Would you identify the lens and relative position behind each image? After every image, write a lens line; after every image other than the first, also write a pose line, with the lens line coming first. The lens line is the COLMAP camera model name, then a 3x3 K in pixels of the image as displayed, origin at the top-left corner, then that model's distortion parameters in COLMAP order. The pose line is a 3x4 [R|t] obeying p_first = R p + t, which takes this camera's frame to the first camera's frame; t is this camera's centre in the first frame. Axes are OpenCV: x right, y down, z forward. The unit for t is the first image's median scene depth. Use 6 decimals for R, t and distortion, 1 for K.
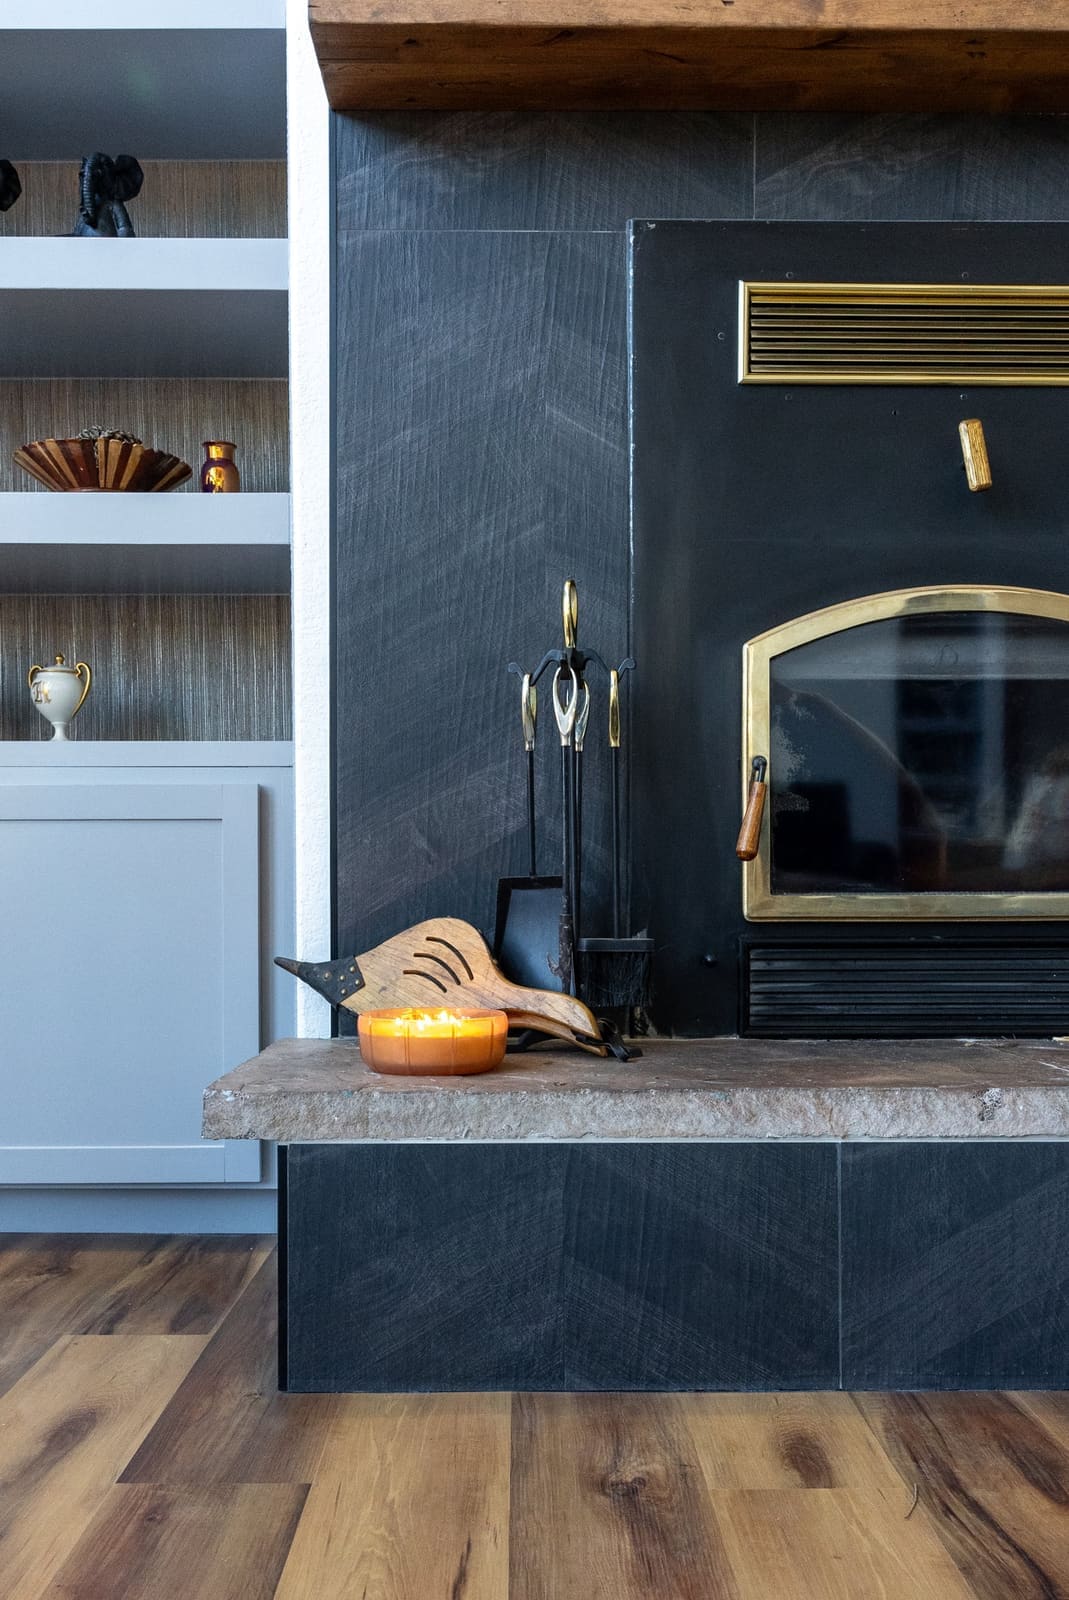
lens RADIAL K [[1324.7, 0, 534.7], [0, 1324.7, 858.8], [0, 0, 1]] dist [0.001057, 0.000660]
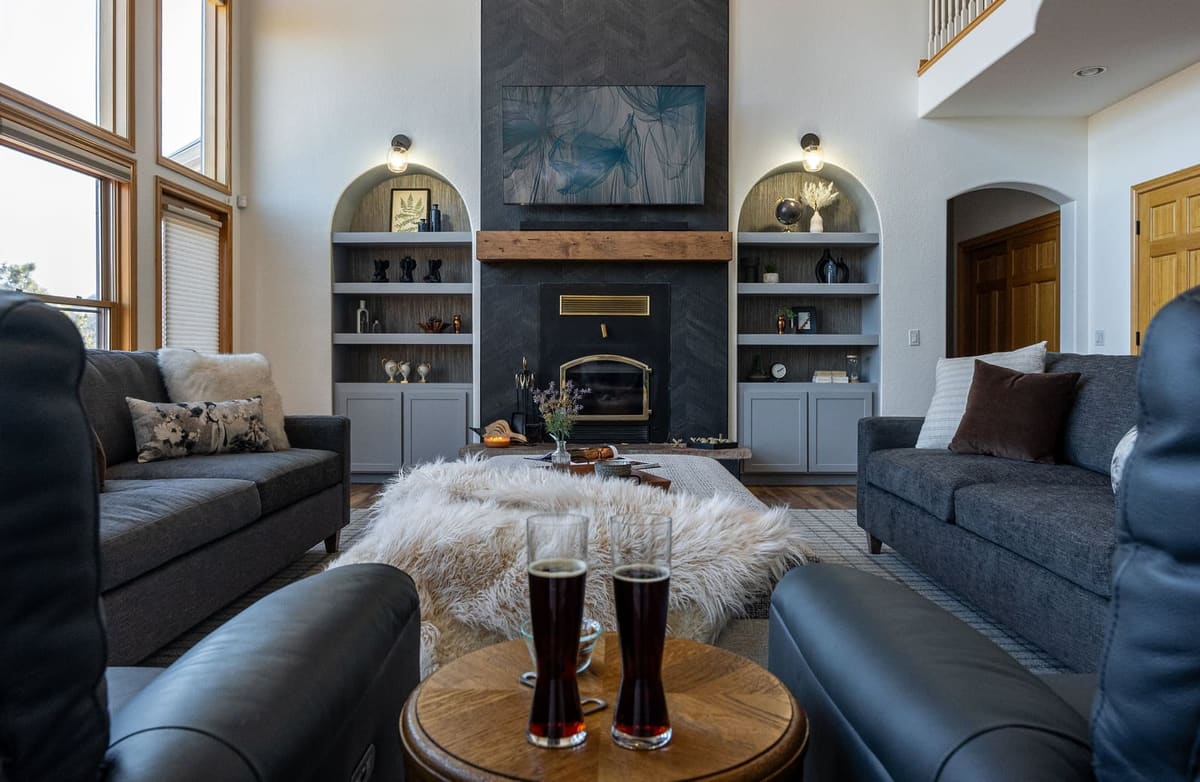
lens RADIAL K [[809.3, 0, 595.0], [0, 809.3, 365.5], [0, 0, 1]] dist [-0.005914, -0.001274]
pose [[0.999608, 0.002950, -0.027825, 0.377188], [-0.002740, 0.999968, 0.007573, -0.189348], [0.027846, -0.007494, 0.999584, -2.117898]]
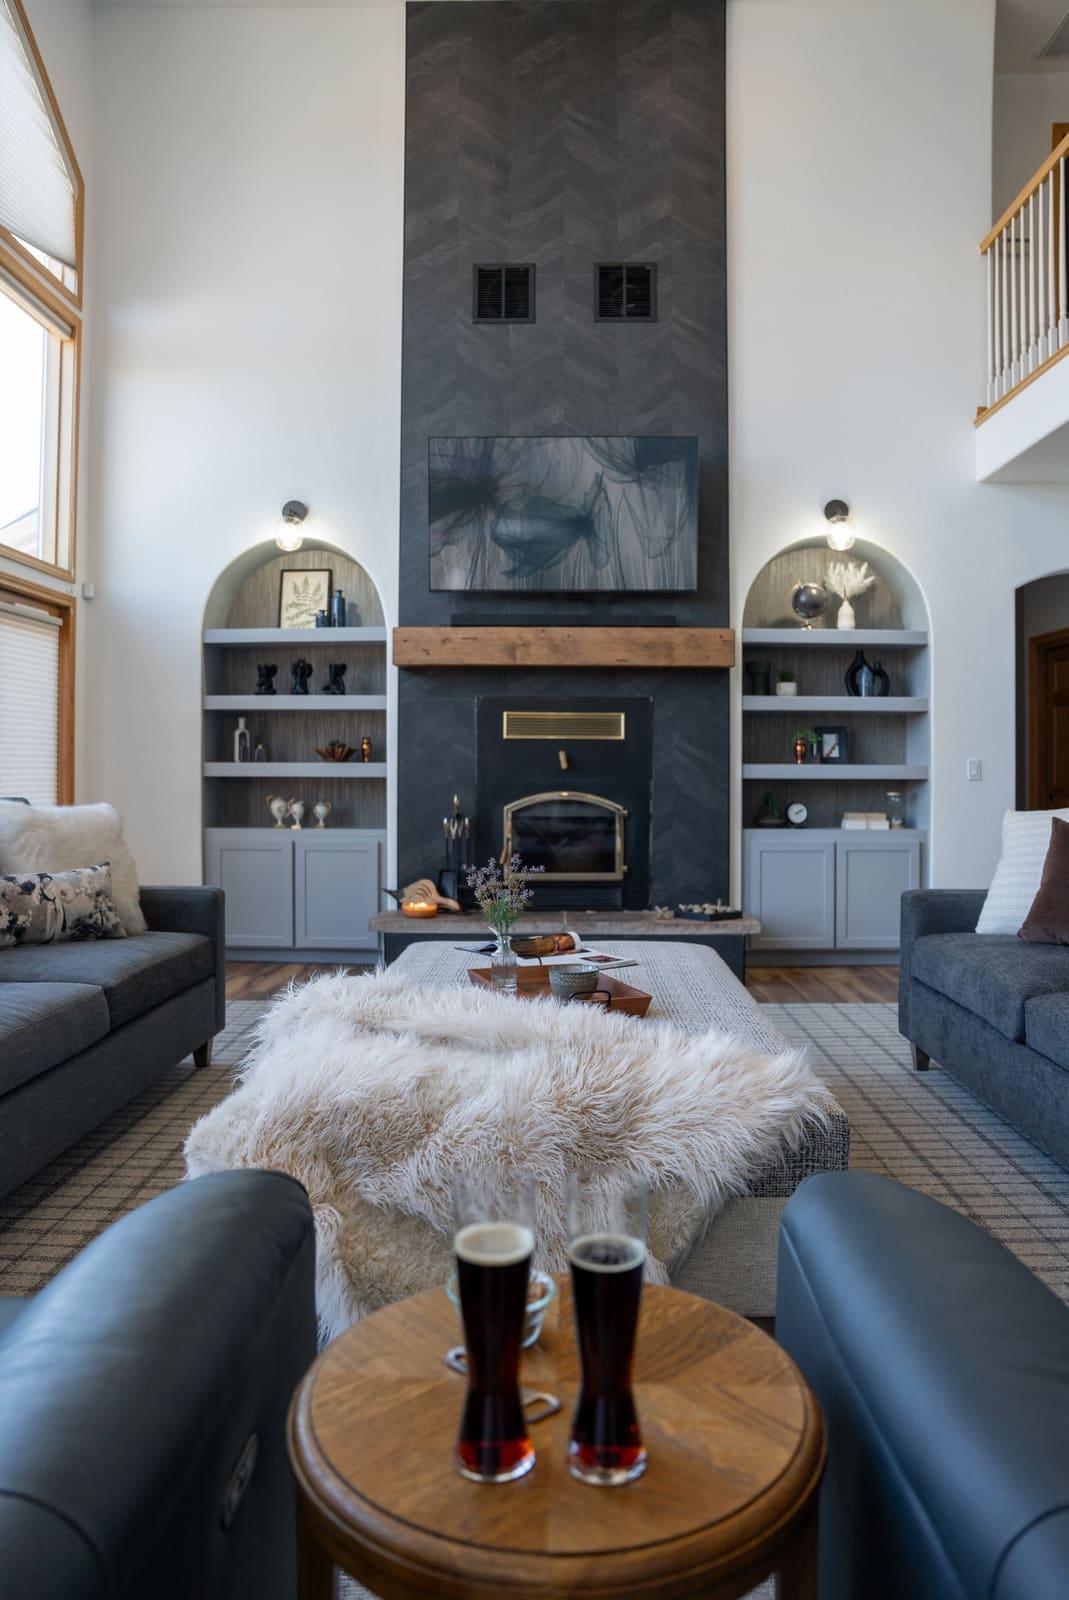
lens RADIAL K [[1087.5, 0, 542.3], [0, 1087.5, 767.5], [0, 0, 1]] dist [-0.126008, 0.097038]
pose [[0.999322, 0.004336, -0.036563, 0.379281], [-0.004474, 0.999983, -0.003690, -0.266402], [0.036547, 0.003851, 0.999325, -2.113022]]
